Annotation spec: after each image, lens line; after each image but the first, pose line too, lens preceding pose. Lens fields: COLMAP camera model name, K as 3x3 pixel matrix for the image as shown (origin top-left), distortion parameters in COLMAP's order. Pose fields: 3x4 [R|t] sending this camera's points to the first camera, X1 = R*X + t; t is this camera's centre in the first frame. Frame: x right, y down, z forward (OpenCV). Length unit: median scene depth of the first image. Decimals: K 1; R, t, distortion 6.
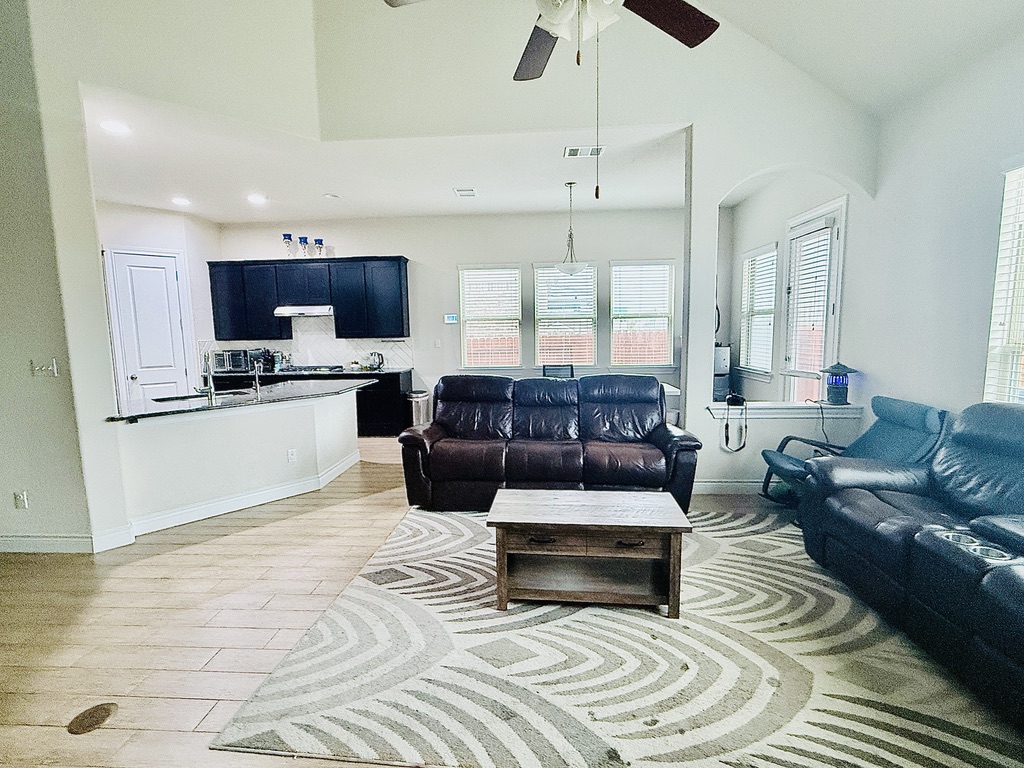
lens RADIAL K [[478.1, 0, 509.4], [0, 478.1, 383.9], [0, 0, 1]] dist [0.003934, 0.000041]
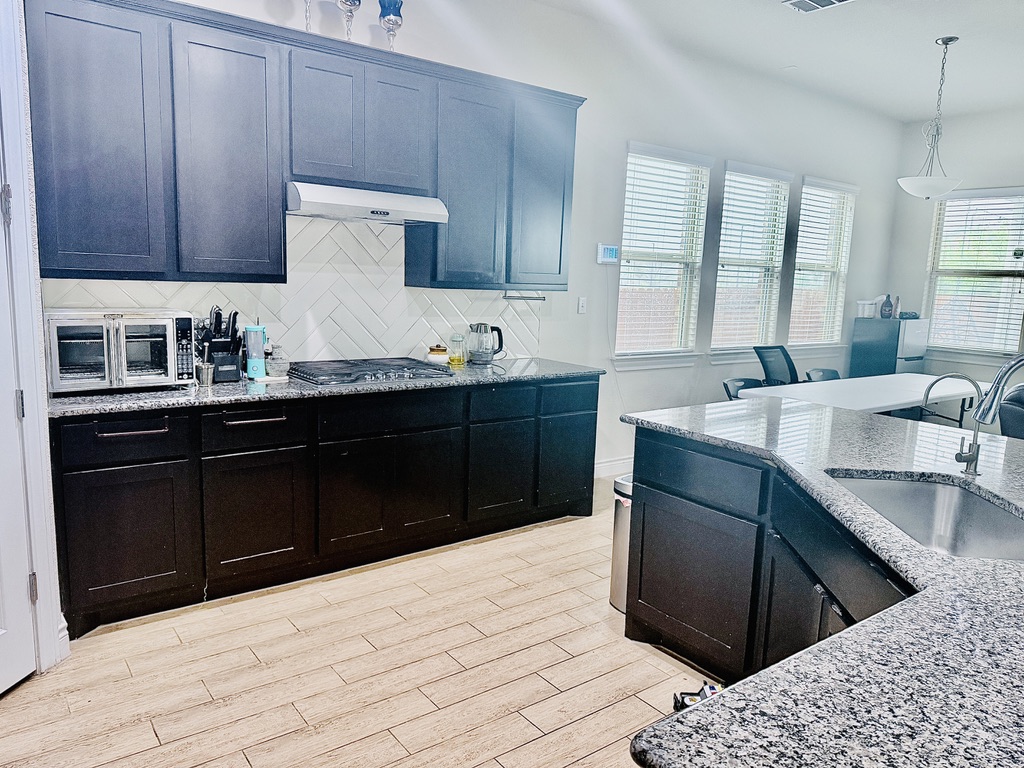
lens RADIAL K [[716.2, 0, 514.1], [0, 716.2, 383.4], [0, 0, 1]] dist [0.107357, -0.155656]
pose [[0.757904, -0.050764, 0.650388, -1.292846], [0.021562, 0.998372, 0.052798, -0.090897], [-0.652010, -0.025992, 0.757765, 0.998887]]
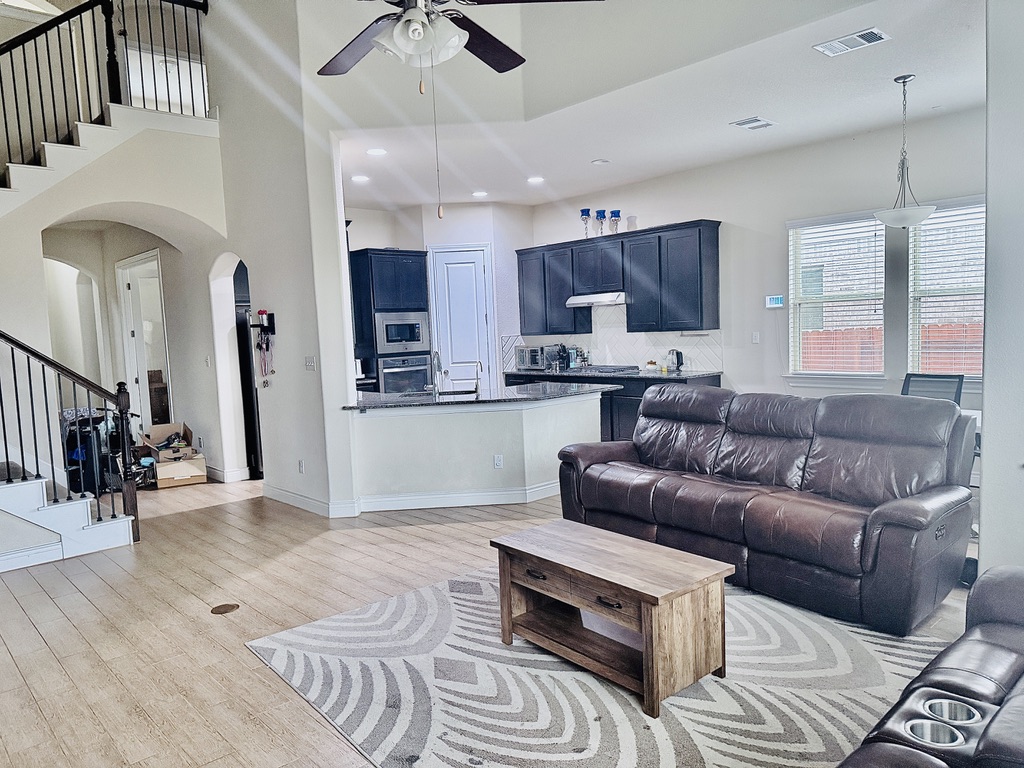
lens RADIAL K [[716.2, 0, 514.1], [0, 716.2, 383.4], [0, 0, 1]] dist [0.107357, -0.155656]
pose [[0.718883, 0.043975, -0.693739, 0.646542], [-0.049161, 0.998714, 0.012365, -0.027633], [0.693390, 0.025216, 0.720121, 0.002644]]
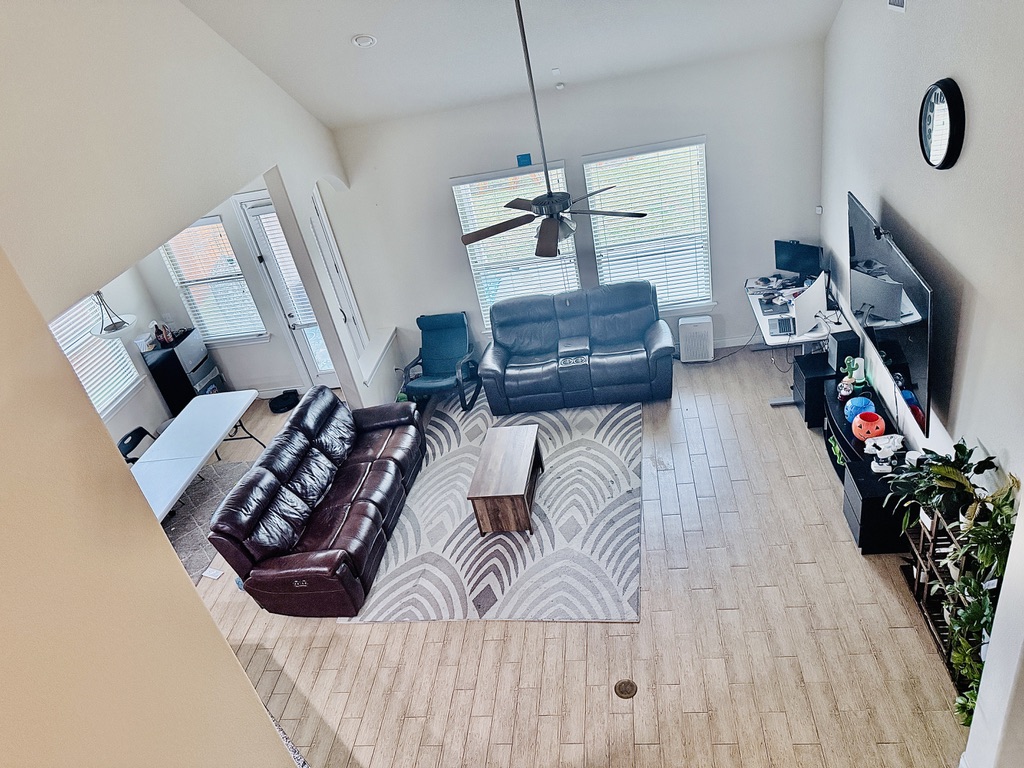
lens RADIAL K [[716.2, 0, 514.1], [0, 716.2, 383.4], [0, 0, 1]] dist [0.107357, -0.155656]
pose [[0.050102, -0.496823, 0.866405, -1.328218], [0.296063, 0.835891, 0.462204, -0.782084], [-0.953853, 0.233353, 0.188971, 0.327697]]
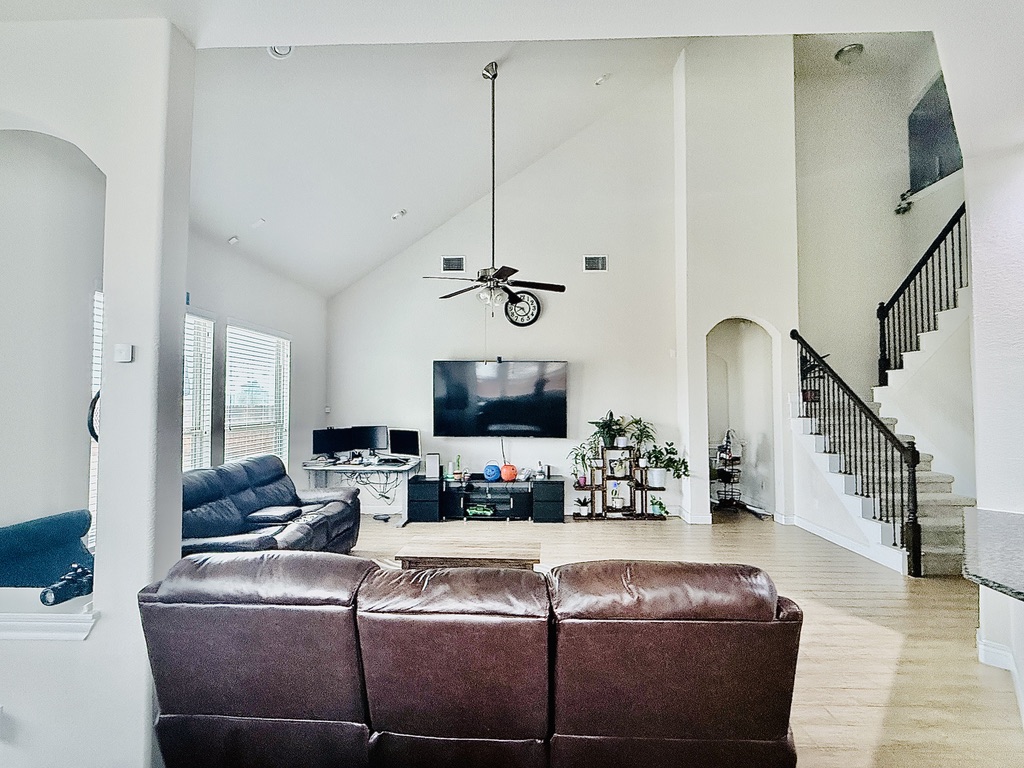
lens RADIAL K [[477.0, 0, 512.0], [0, 477.0, 384.0], [0, 0, 1]] dist [-0.000574, -0.000086]
pose [[-0.999404, 0.015742, -0.030728, 0.058924], [0.013400, 0.997096, 0.074964, -0.221532], [0.031819, 0.074508, -0.996713, 1.685662]]
